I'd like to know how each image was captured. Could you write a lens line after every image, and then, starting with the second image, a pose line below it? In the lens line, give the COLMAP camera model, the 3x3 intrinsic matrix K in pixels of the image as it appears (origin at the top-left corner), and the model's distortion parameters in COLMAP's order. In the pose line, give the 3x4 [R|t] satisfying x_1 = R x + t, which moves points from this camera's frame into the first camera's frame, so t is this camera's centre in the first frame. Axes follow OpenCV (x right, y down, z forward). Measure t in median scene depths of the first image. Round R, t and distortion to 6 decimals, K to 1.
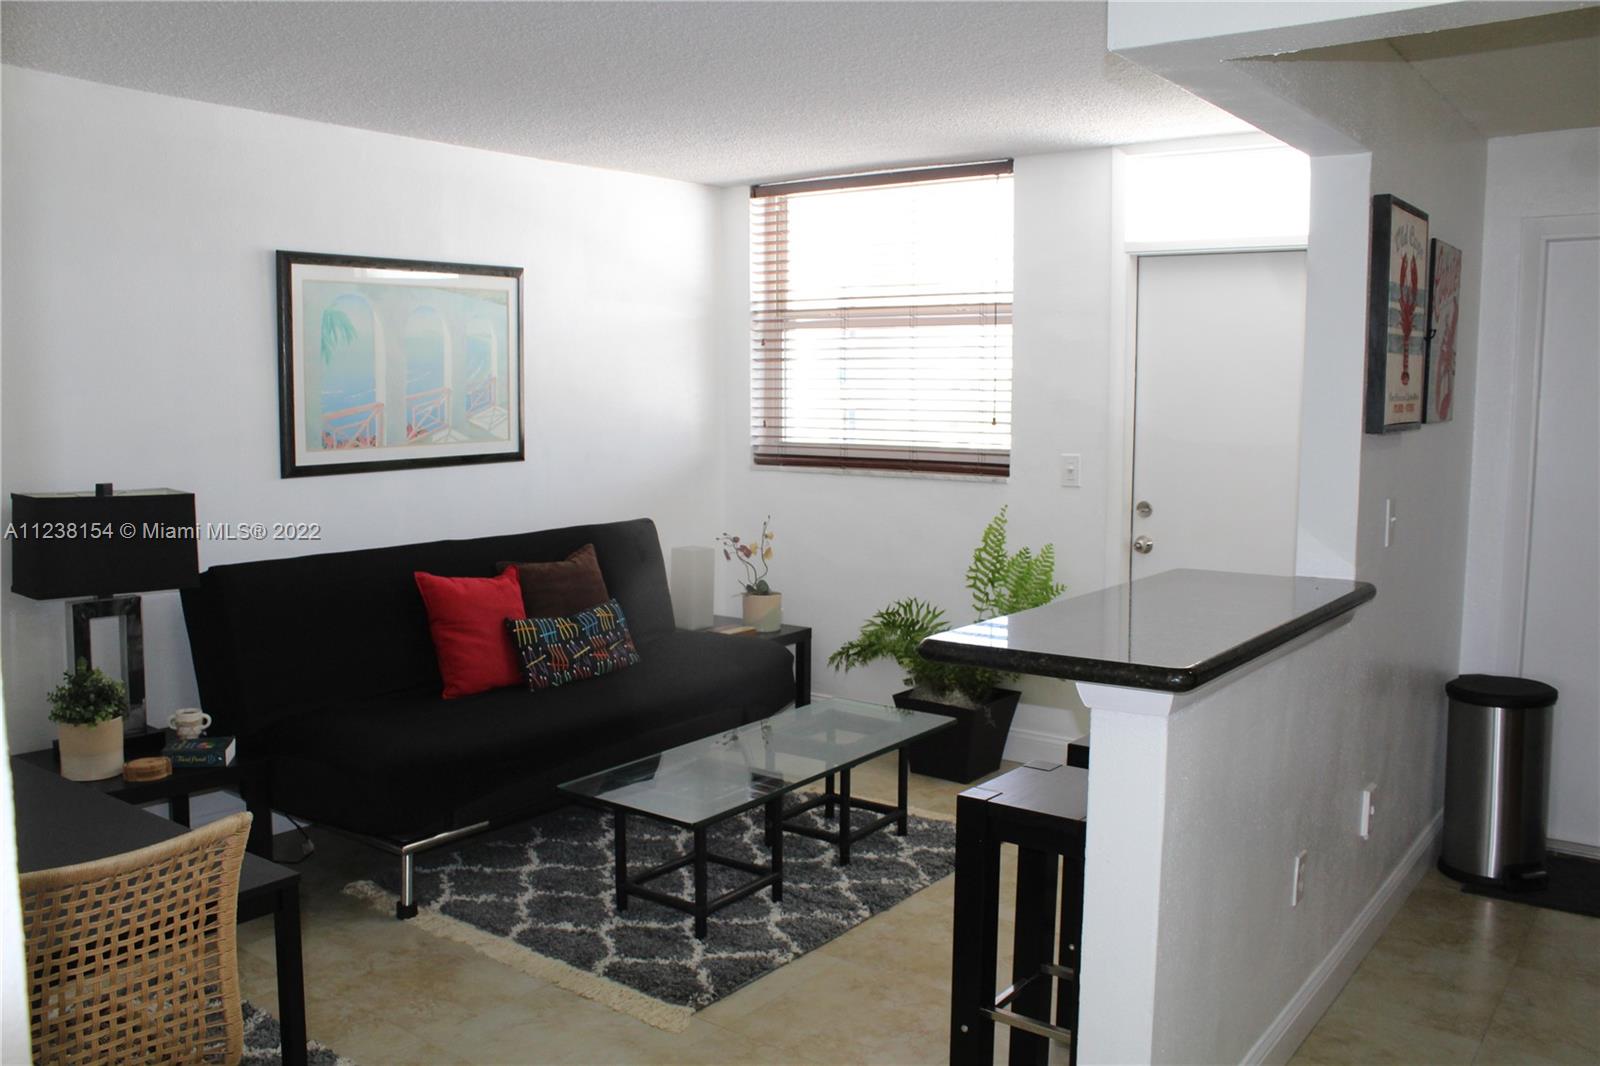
lens RADIAL K [[1340.6, 0, 796.0], [0, 1340.6, 538.3], [0, 0, 1]] dist [-0.161055, 0.166833]
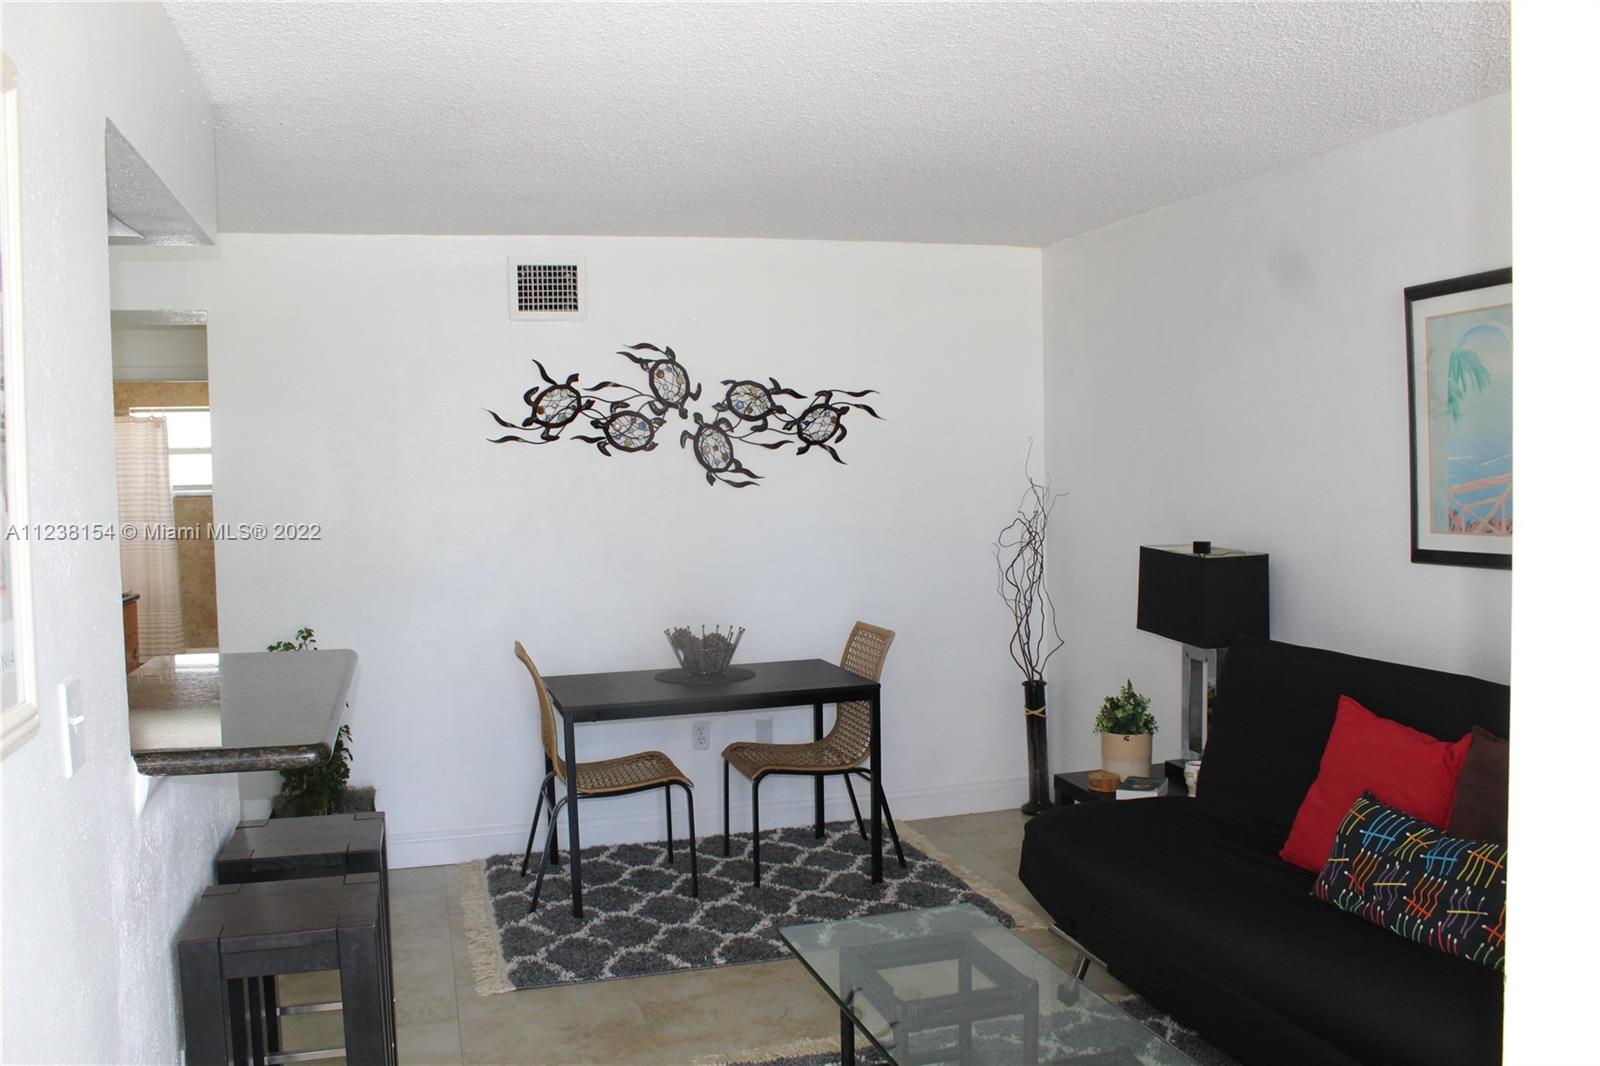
lens RADIAL K [[1340.6, 0, 796.0], [0, 1340.6, 538.3], [0, 0, 1]] dist [-0.161055, 0.166833]
pose [[-0.602947, 0.047535, -0.796364, 0.481915], [-0.070389, 0.991160, 0.112456, -0.122637], [0.794670, 0.123860, -0.594272, 1.148216]]
